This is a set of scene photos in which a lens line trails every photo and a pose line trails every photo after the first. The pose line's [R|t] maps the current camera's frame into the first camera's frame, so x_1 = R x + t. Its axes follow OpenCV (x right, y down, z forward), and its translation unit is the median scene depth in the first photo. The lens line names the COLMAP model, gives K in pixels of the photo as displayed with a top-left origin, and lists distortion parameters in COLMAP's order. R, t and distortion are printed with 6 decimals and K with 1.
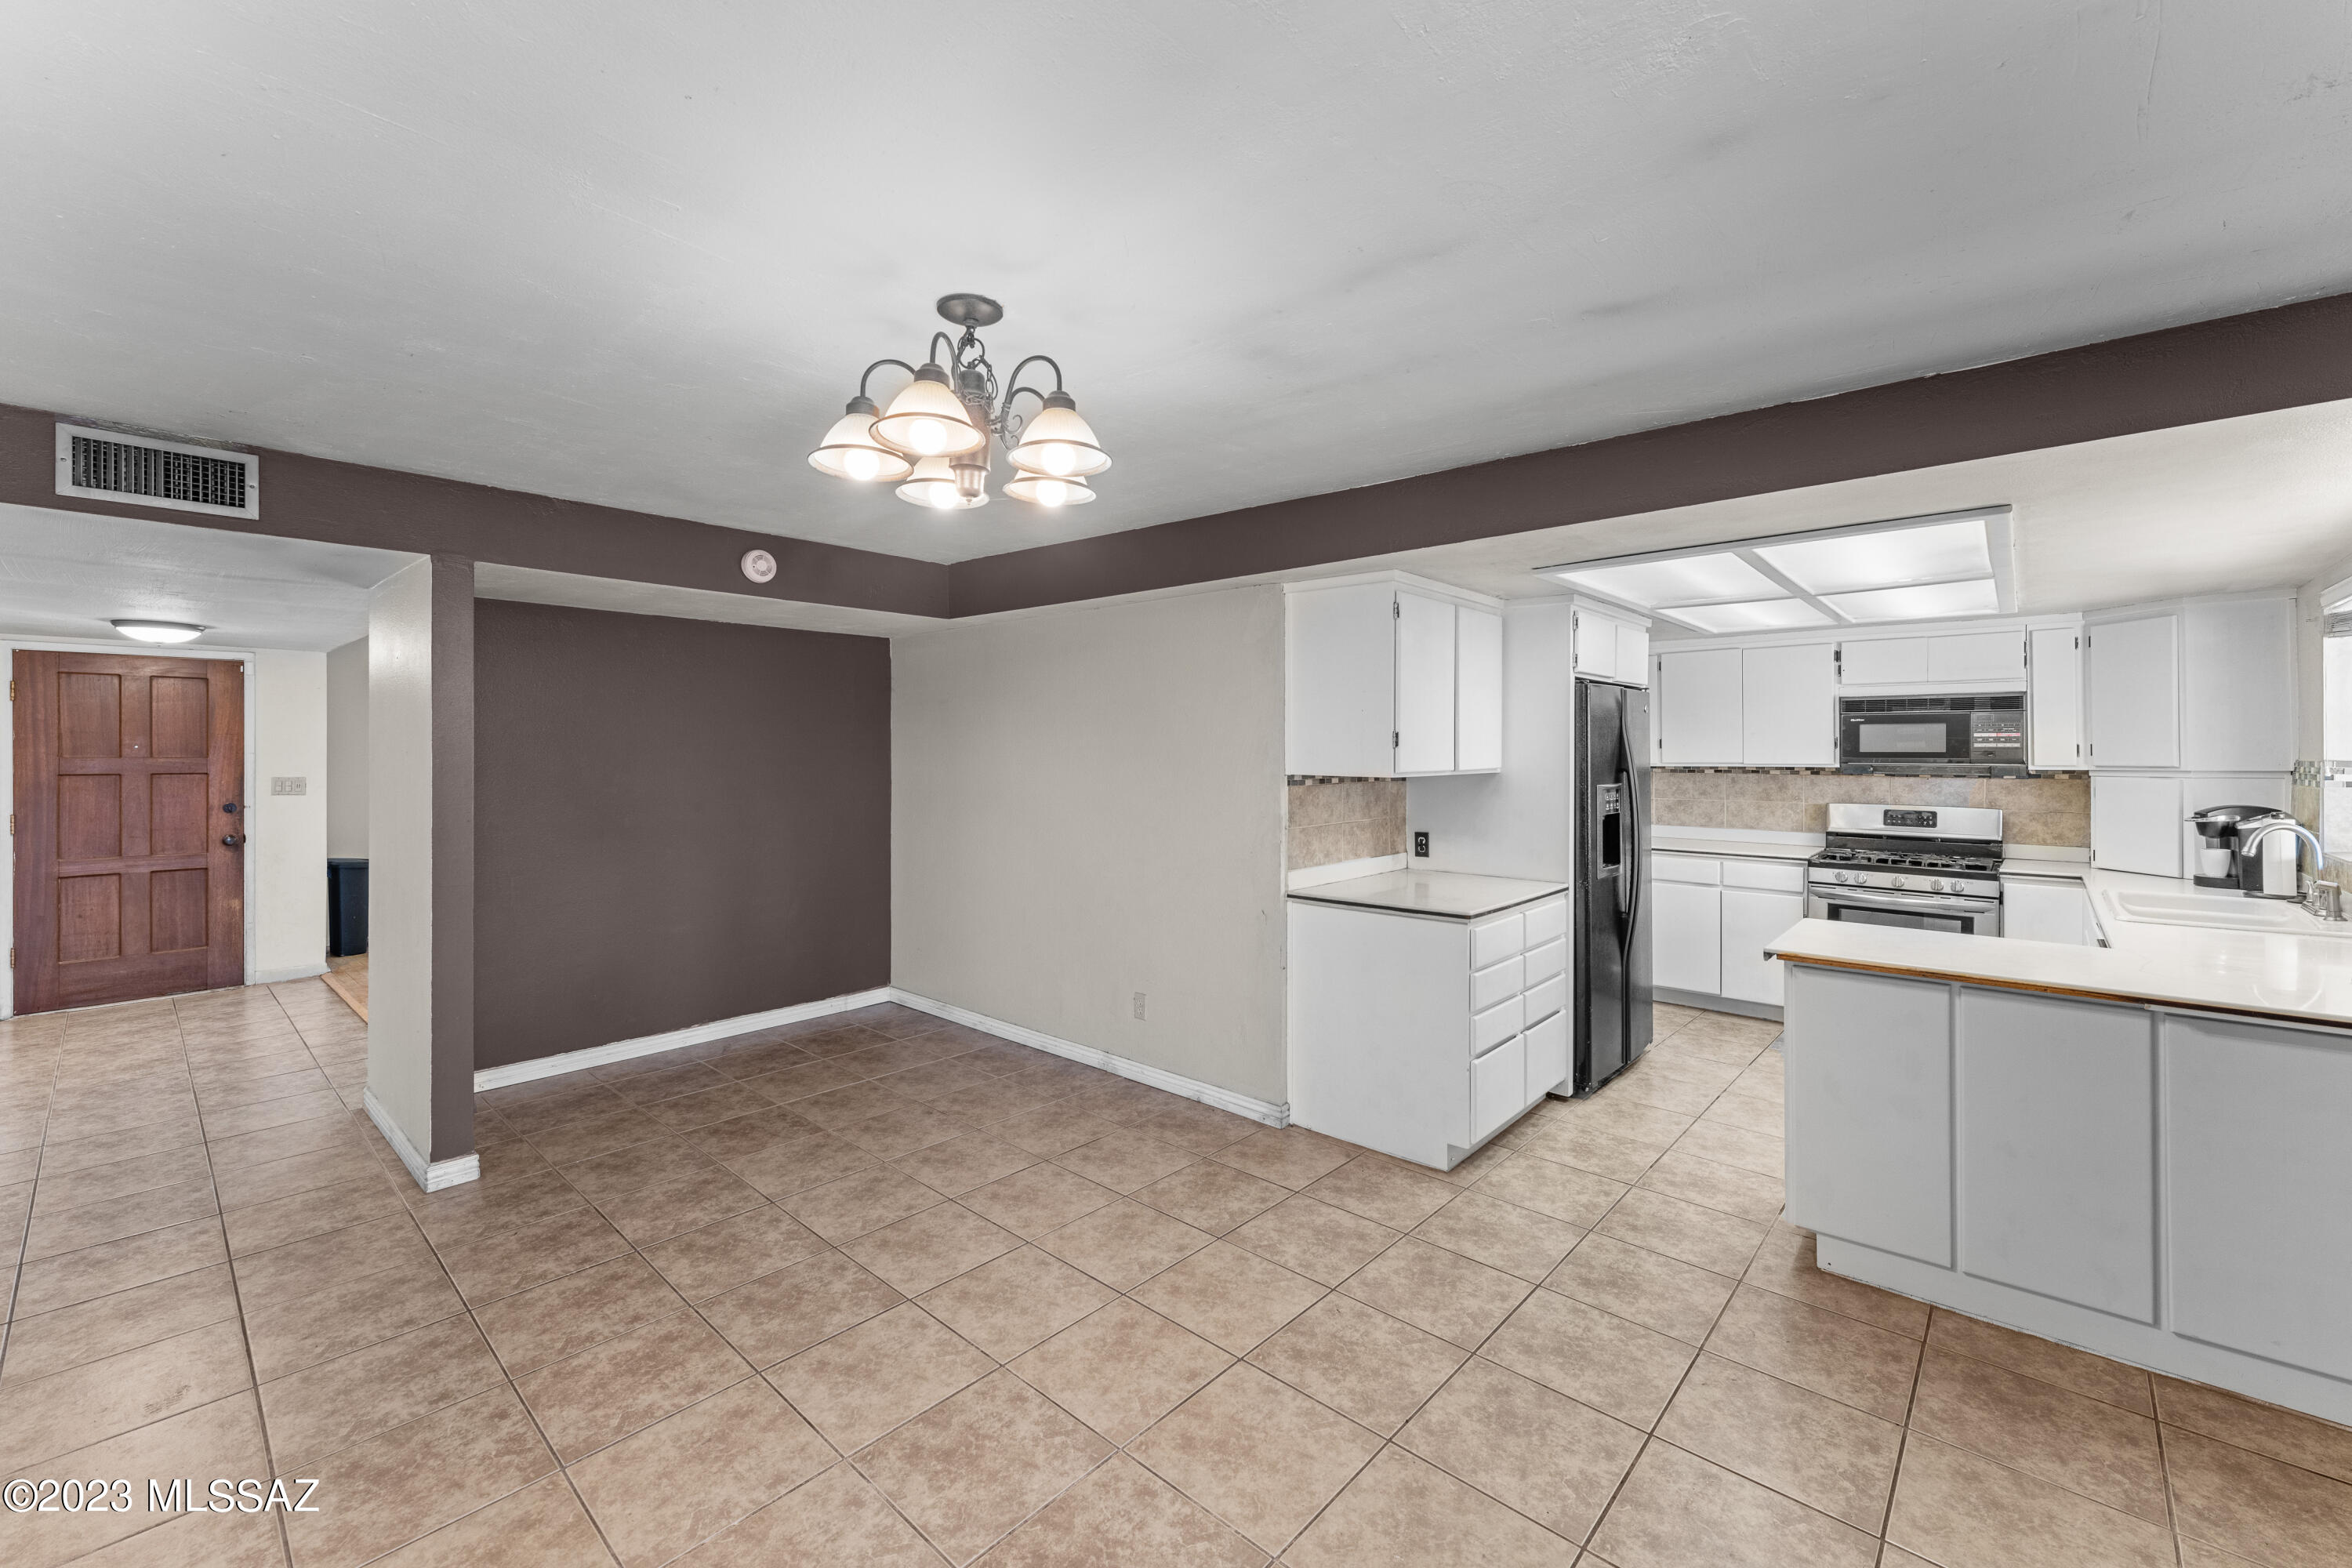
lens RADIAL K [[956.3, 0, 1181.0], [0, 956.3, 751.9], [0, 0, 1]] dist [0.002645, 0.000155]
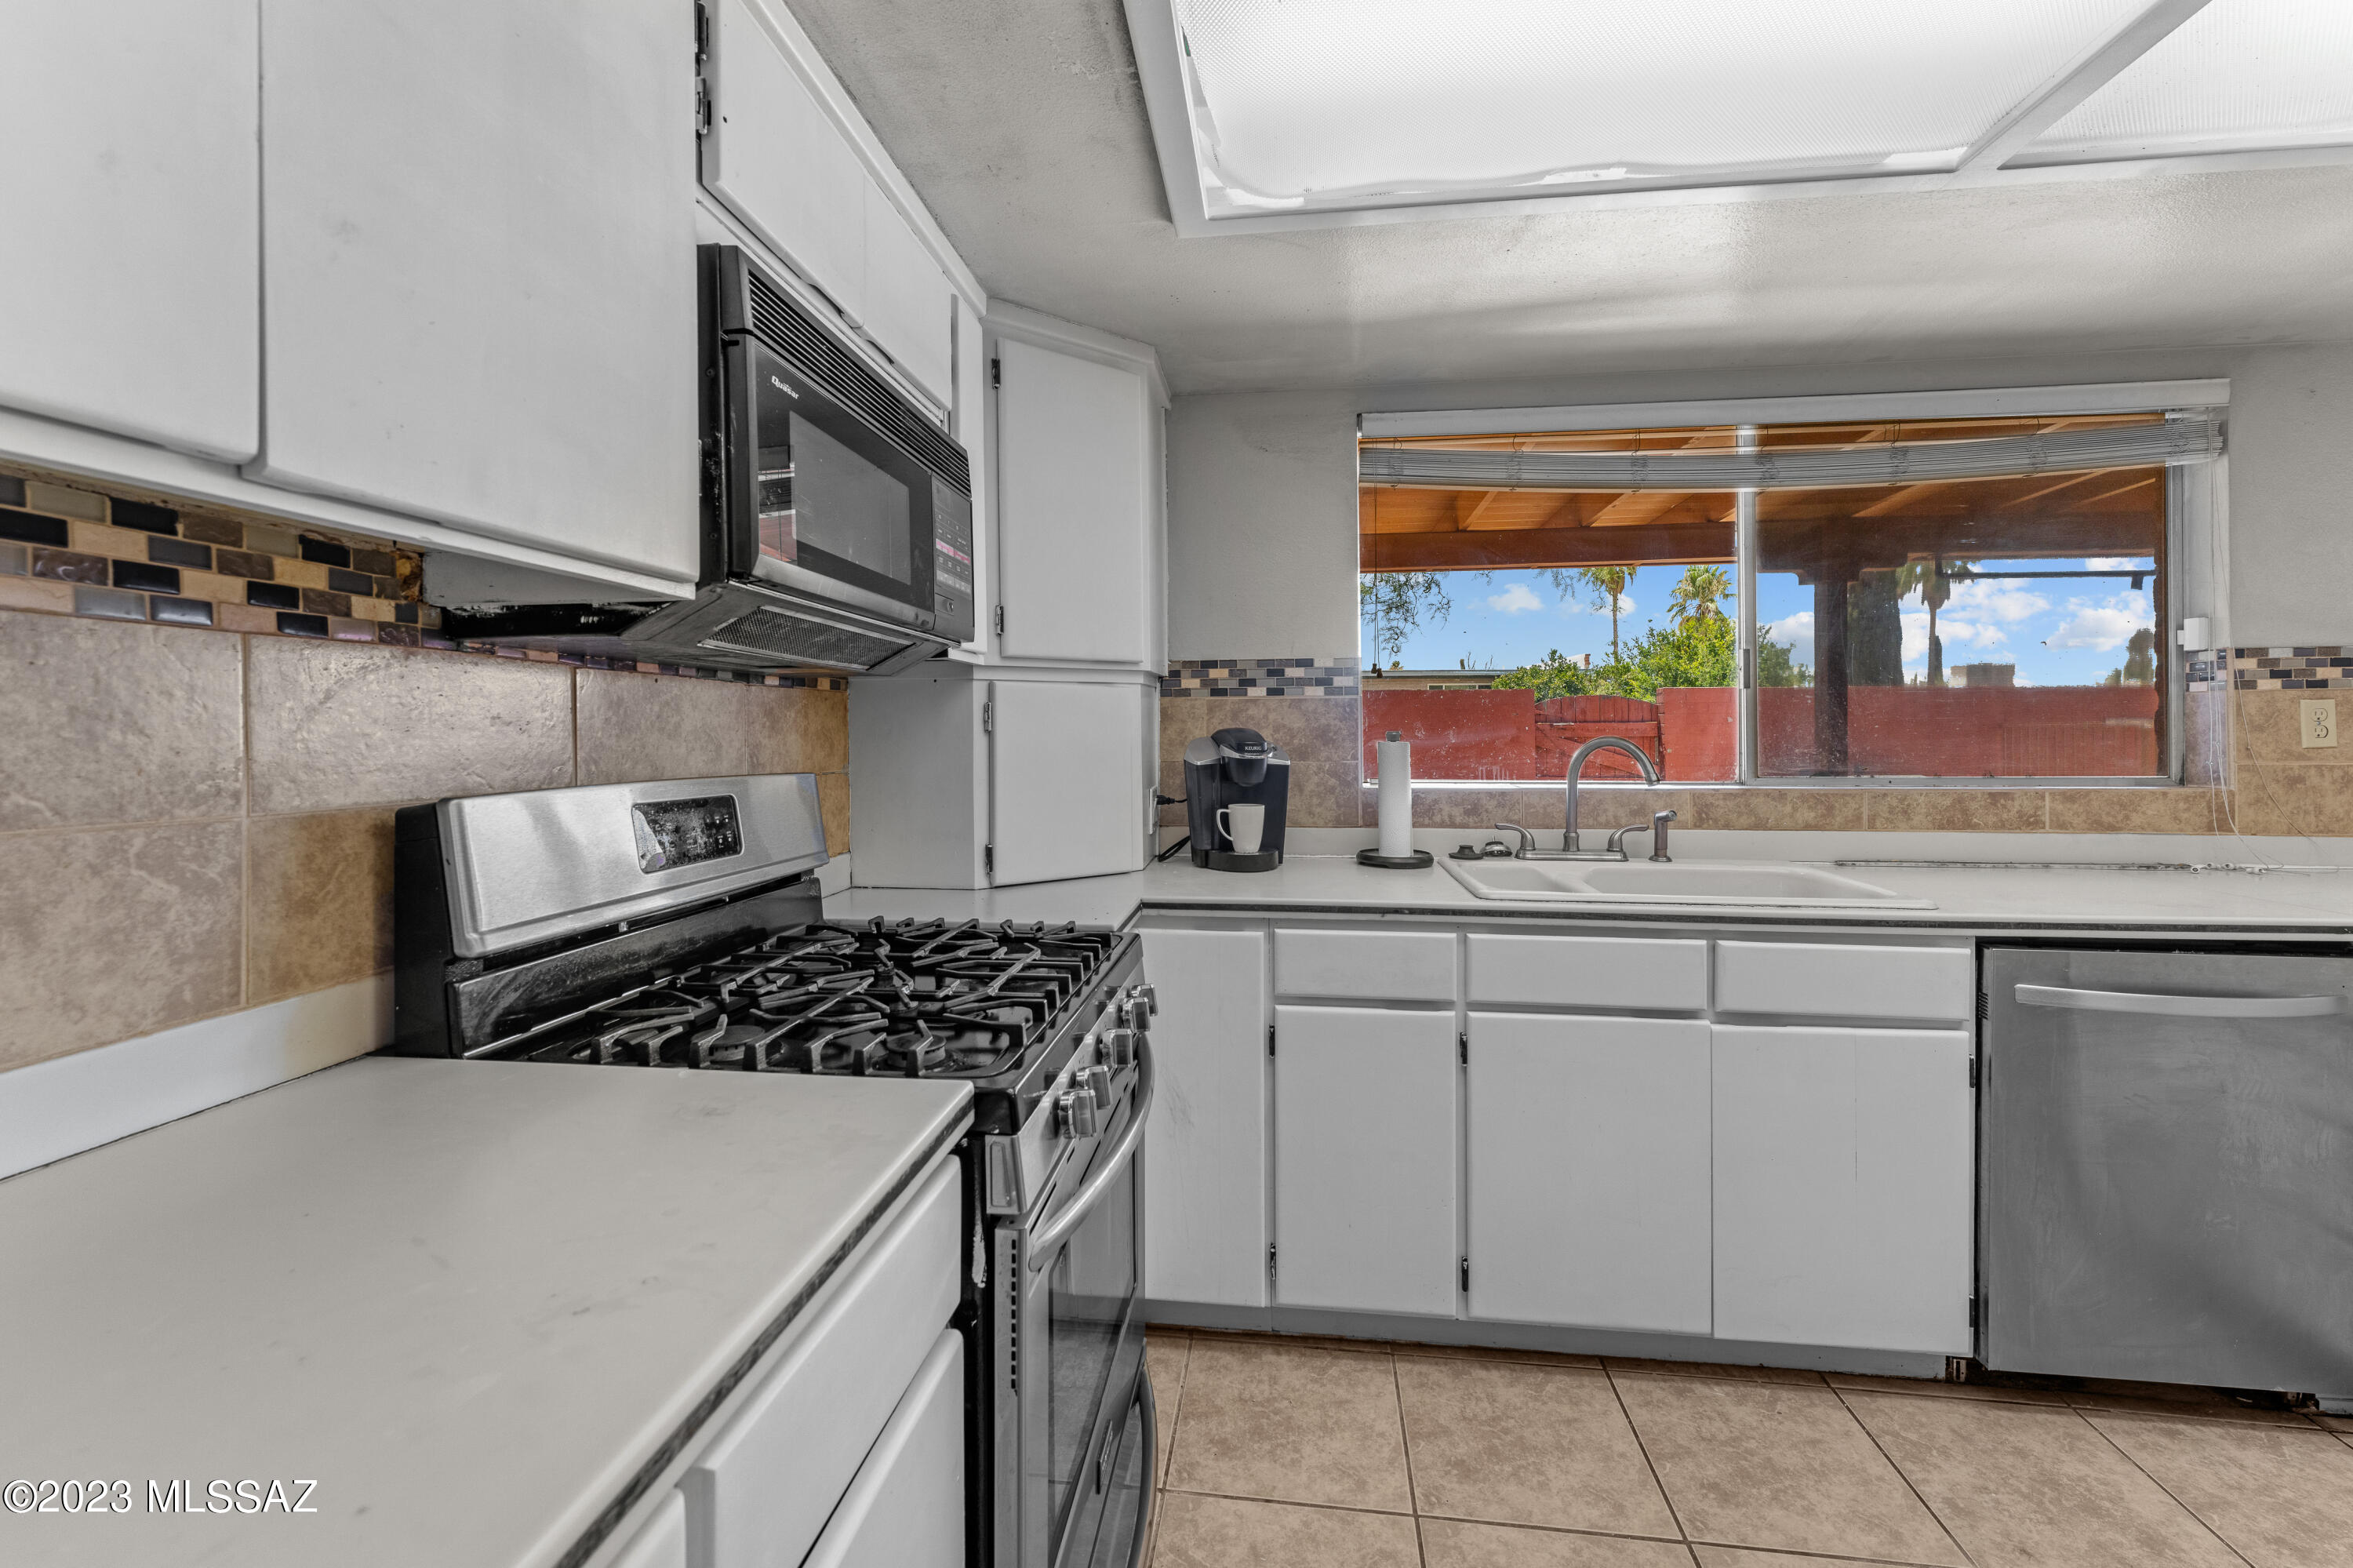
lens RADIAL K [[977.5, 0, 1174.6], [0, 977.5, 733.6], [0, 0, 1]] dist [0.001727, 0.000658]
pose [[-0.570136, 0.002577, 0.821546, 0.527426], [0.004900, 0.999988, 0.000264, 0.049373], [-0.821535, 0.004176, -0.570142, 1.167731]]
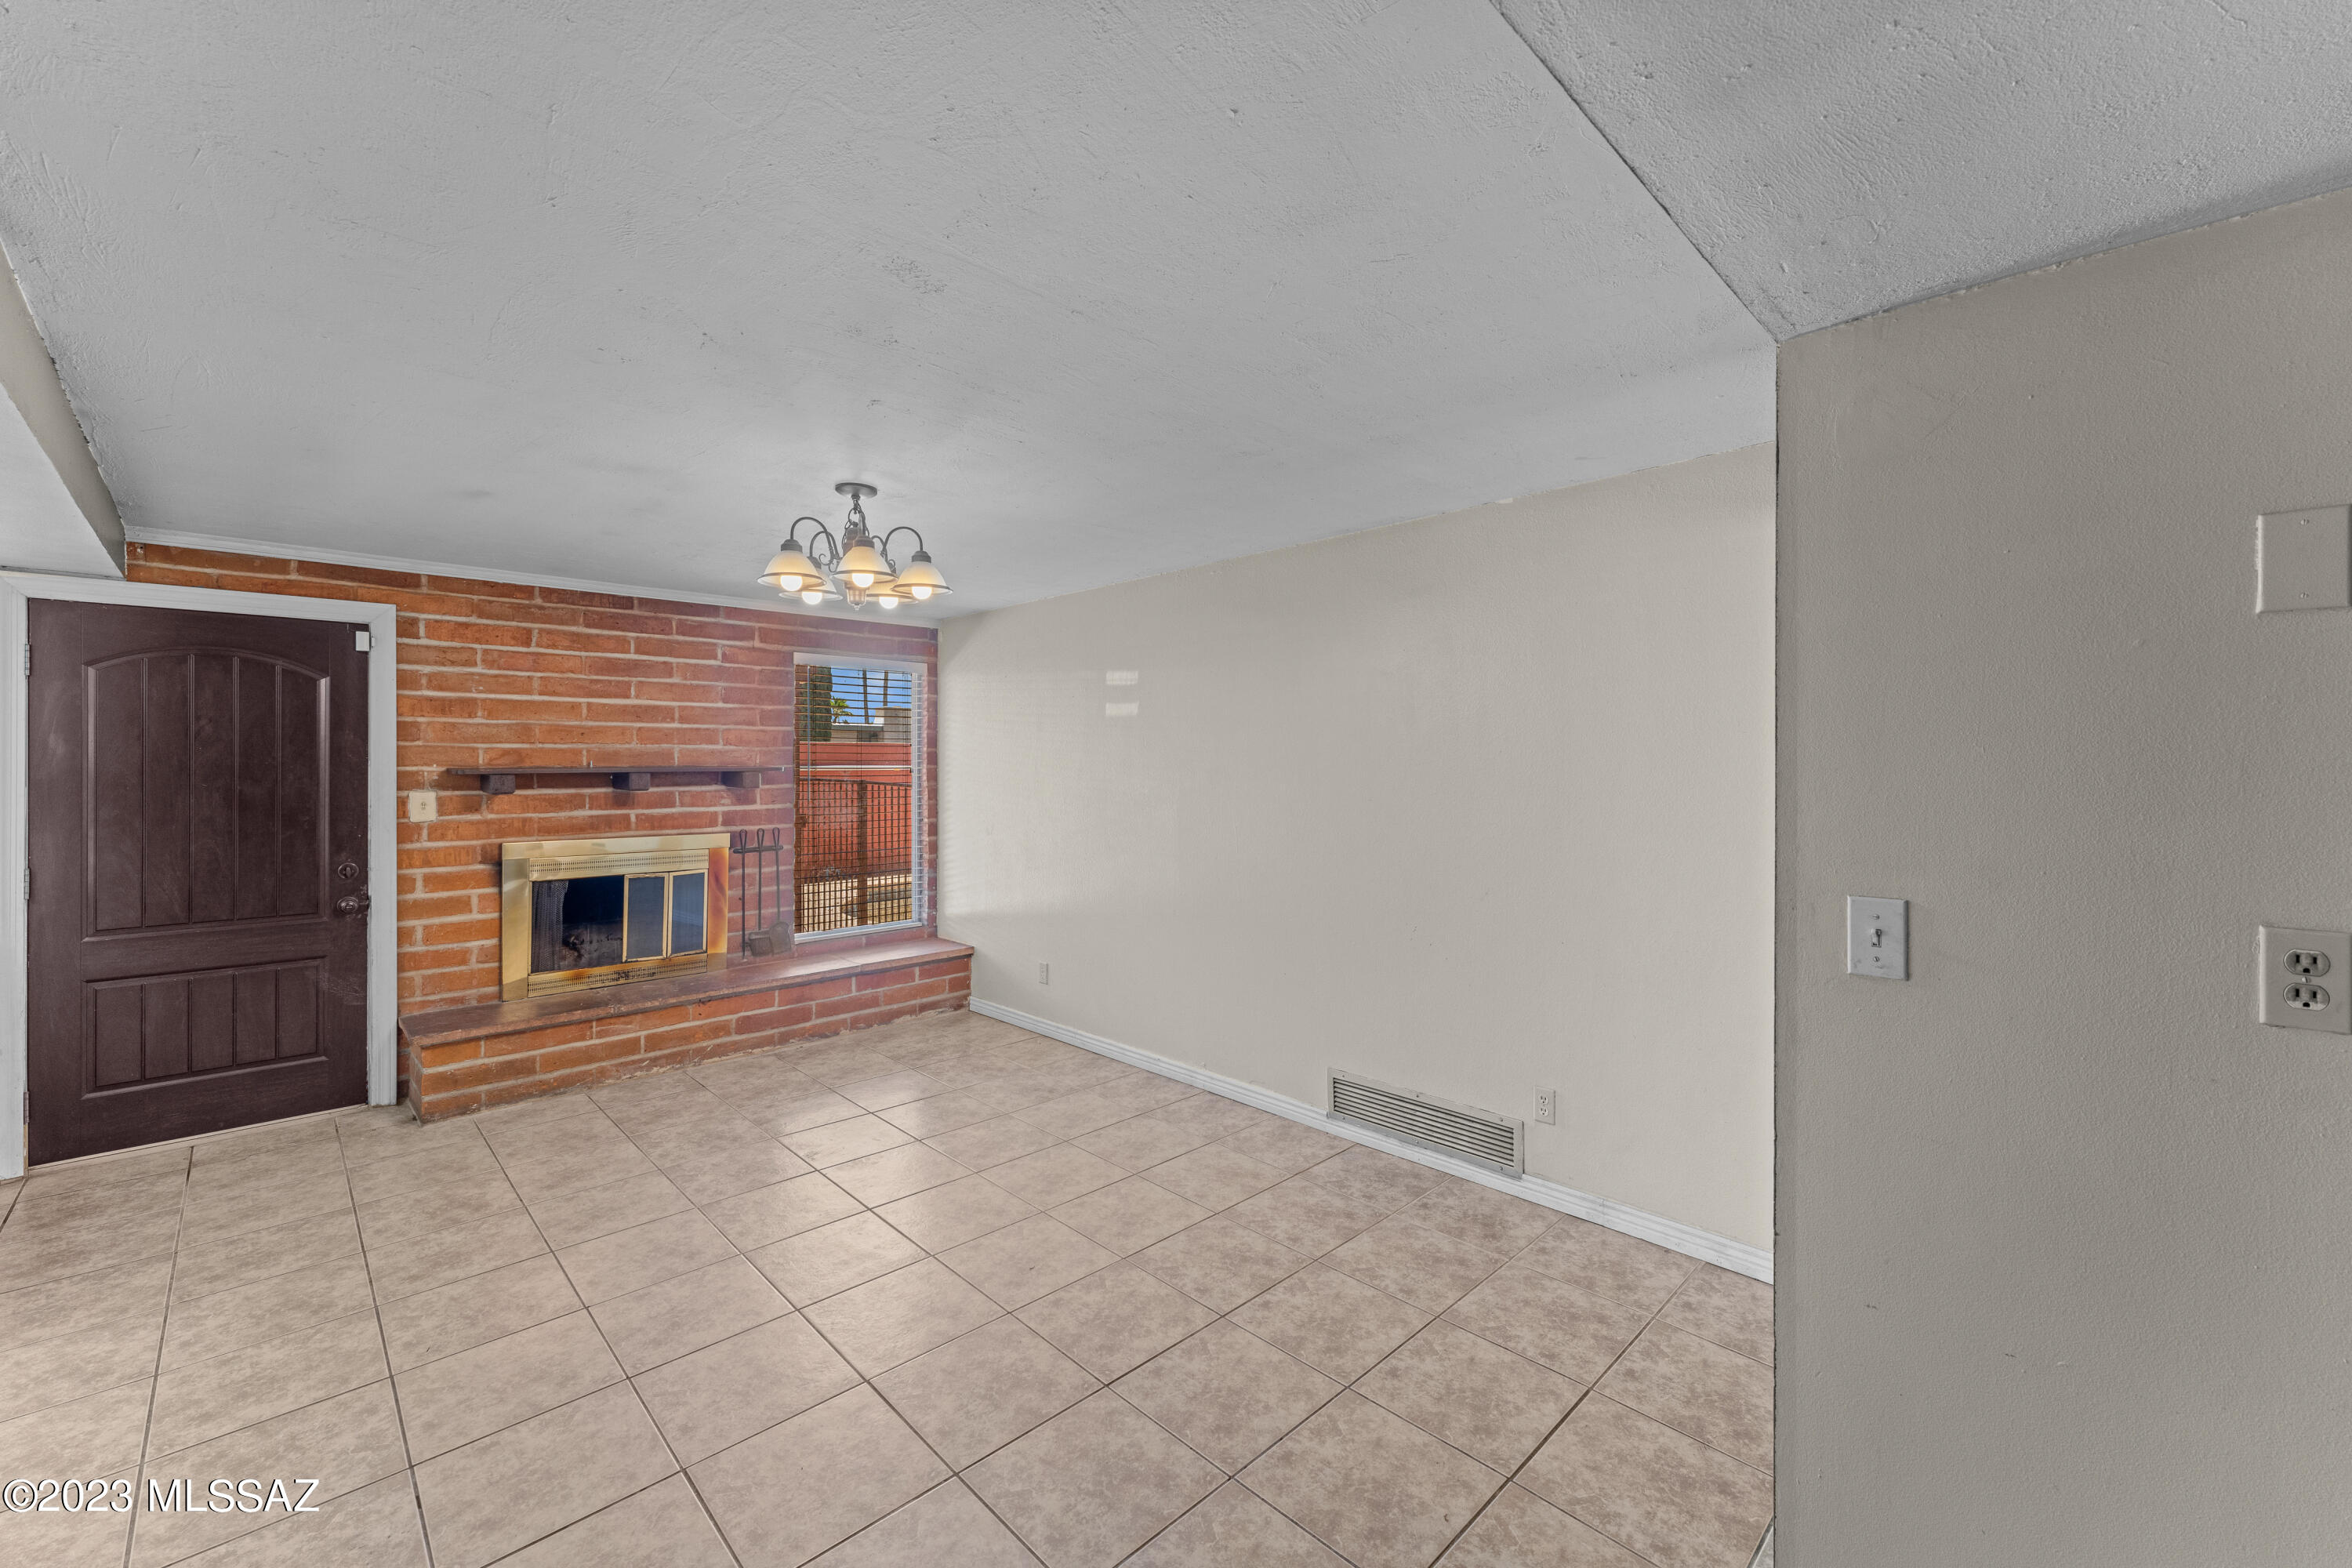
lens RADIAL K [[958.4, 0, 1168.9], [0, 958.4, 755.0], [0, 0, 1]] dist [0.001601, -0.000378]
pose [[-0.997805, -0.001296, 0.066206, -0.342638], [-0.001304, 0.999999, -0.000085, -0.003471], [-0.066206, -0.000171, -0.997806, 1.037986]]
